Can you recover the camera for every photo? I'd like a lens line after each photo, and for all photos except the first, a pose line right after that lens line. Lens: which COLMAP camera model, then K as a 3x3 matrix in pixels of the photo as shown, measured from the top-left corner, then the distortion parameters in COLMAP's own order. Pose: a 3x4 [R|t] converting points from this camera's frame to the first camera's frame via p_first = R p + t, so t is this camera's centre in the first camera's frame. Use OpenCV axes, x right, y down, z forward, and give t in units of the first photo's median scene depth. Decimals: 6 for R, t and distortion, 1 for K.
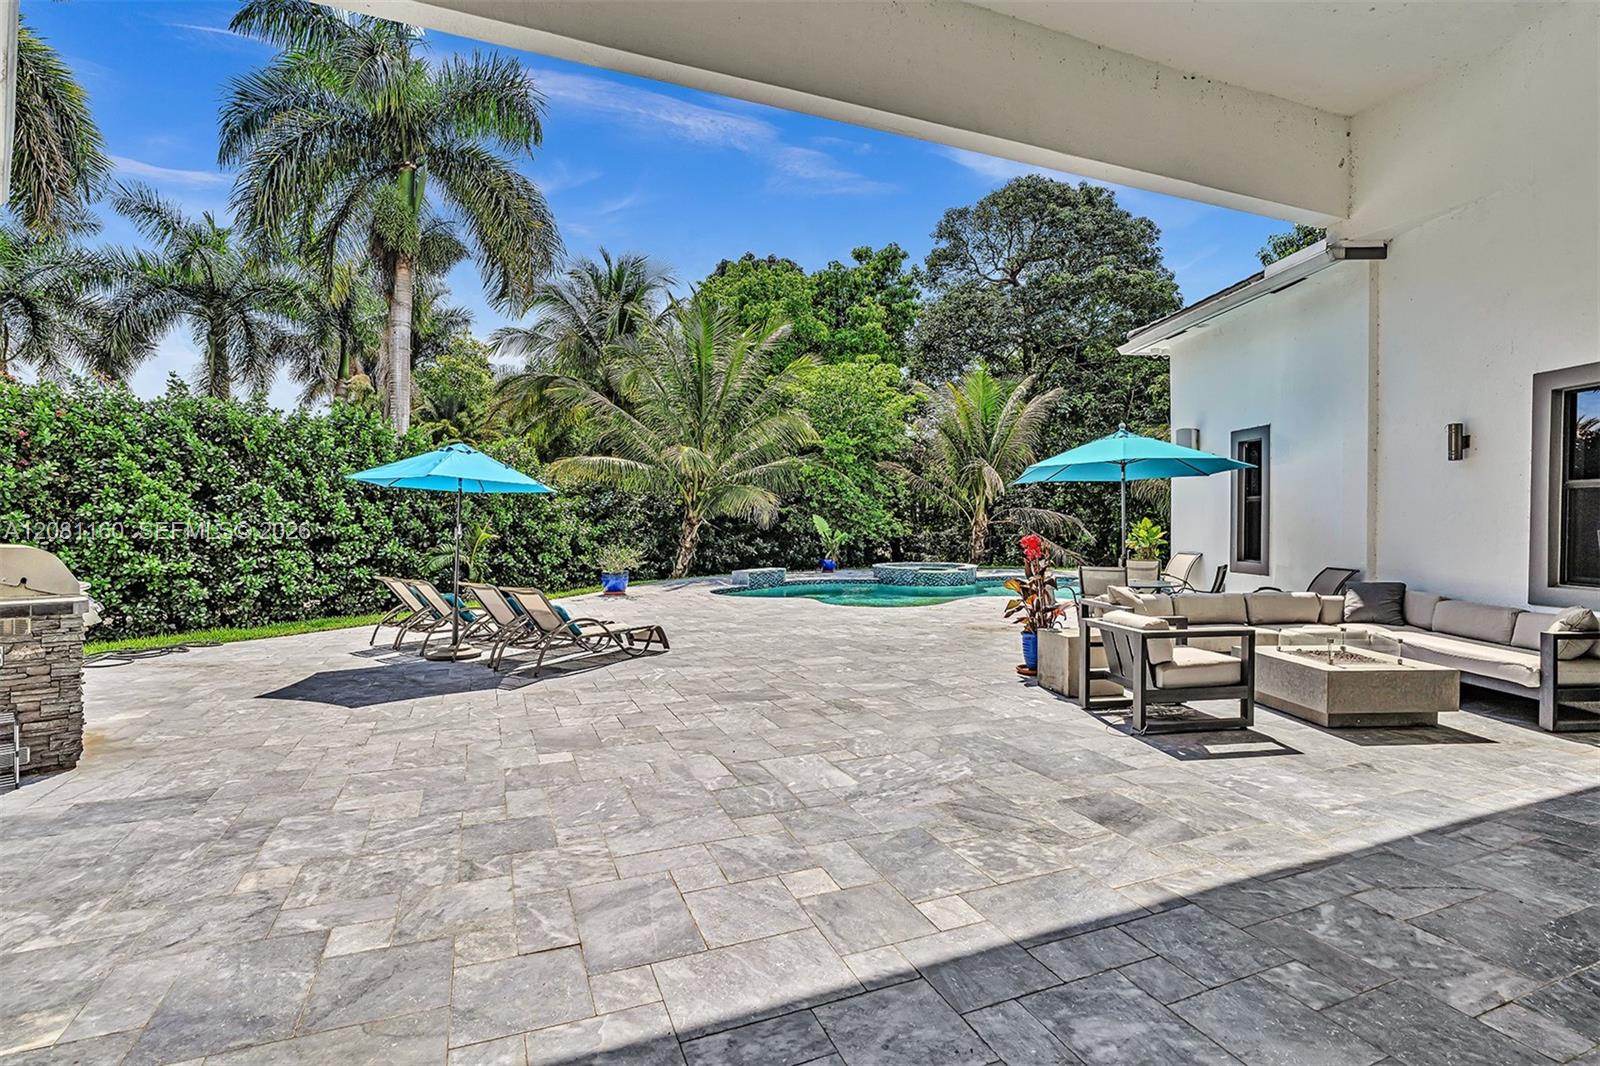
lens RADIAL K [[743.6, 0, 797.8], [0, 743.6, 518.6], [0, 0, 1]] dist [-0.006013, 0.001736]
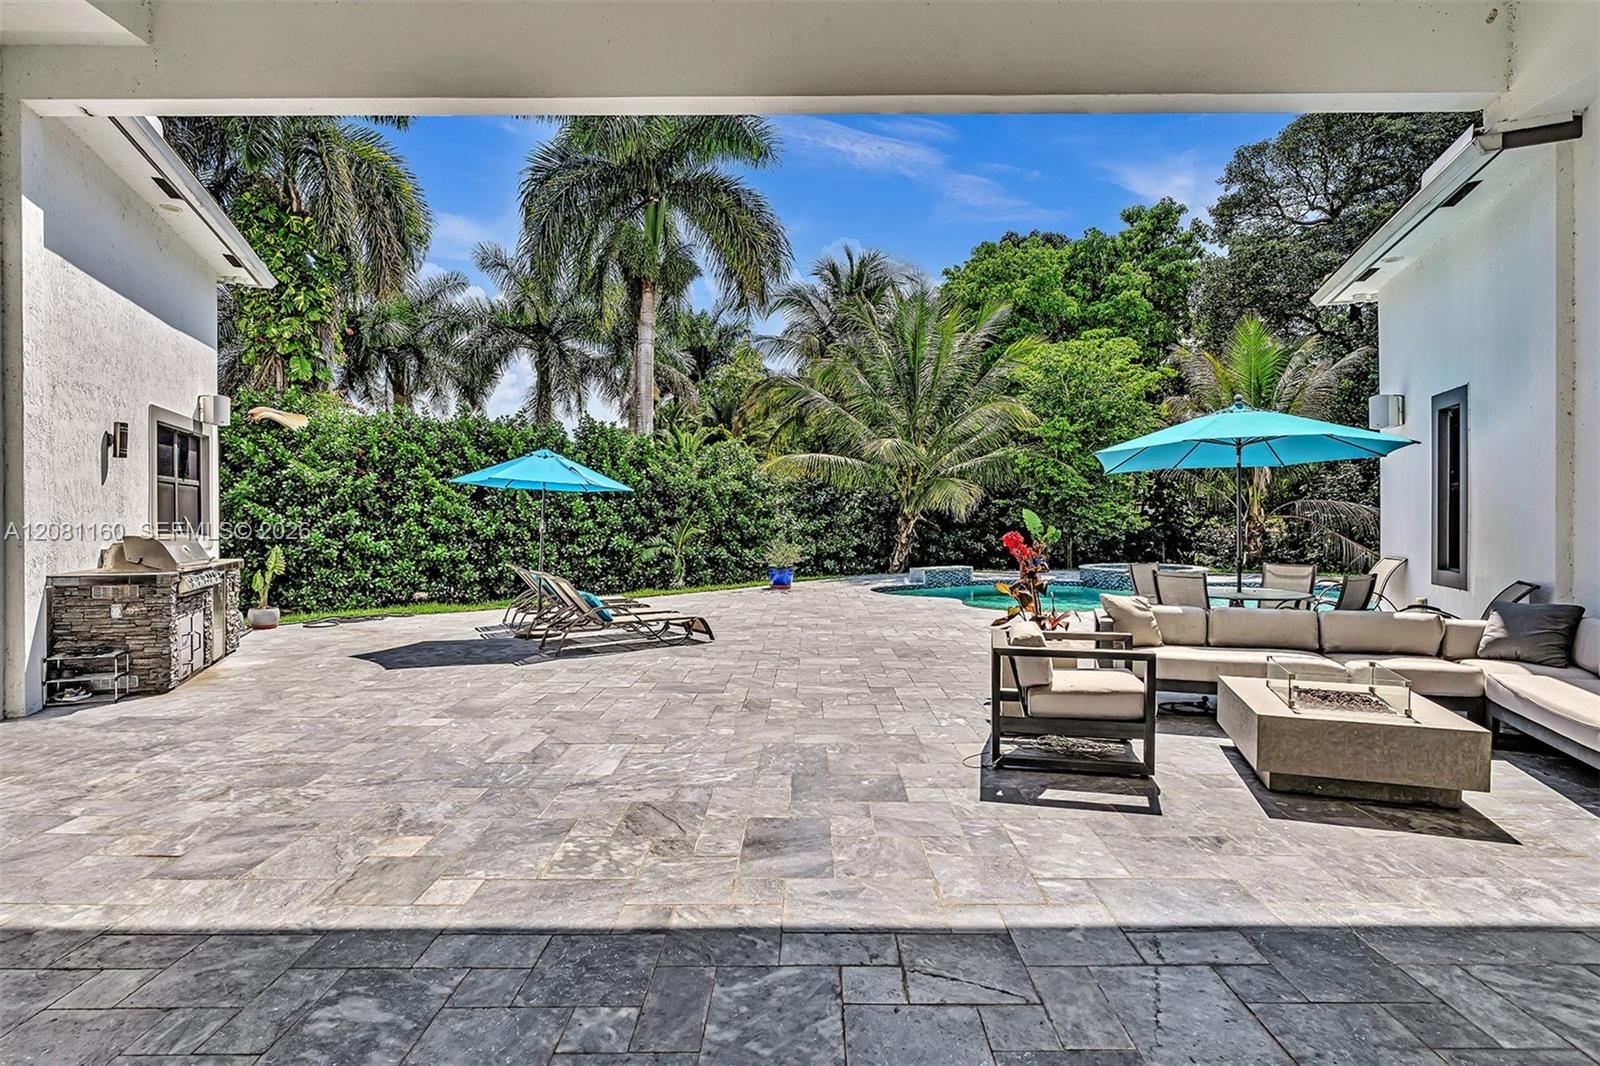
lens RADIAL K [[760.8, 0, 797.4], [0, 760.8, 508.4], [0, 0, 1]] dist [-0.004337, 0.000385]
pose [[0.924923, -0.005588, -0.380113, 0.192212], [0.002872, 0.999966, -0.007711, -0.000115], [0.380144, 0.006041, 0.924908, 0.034715]]
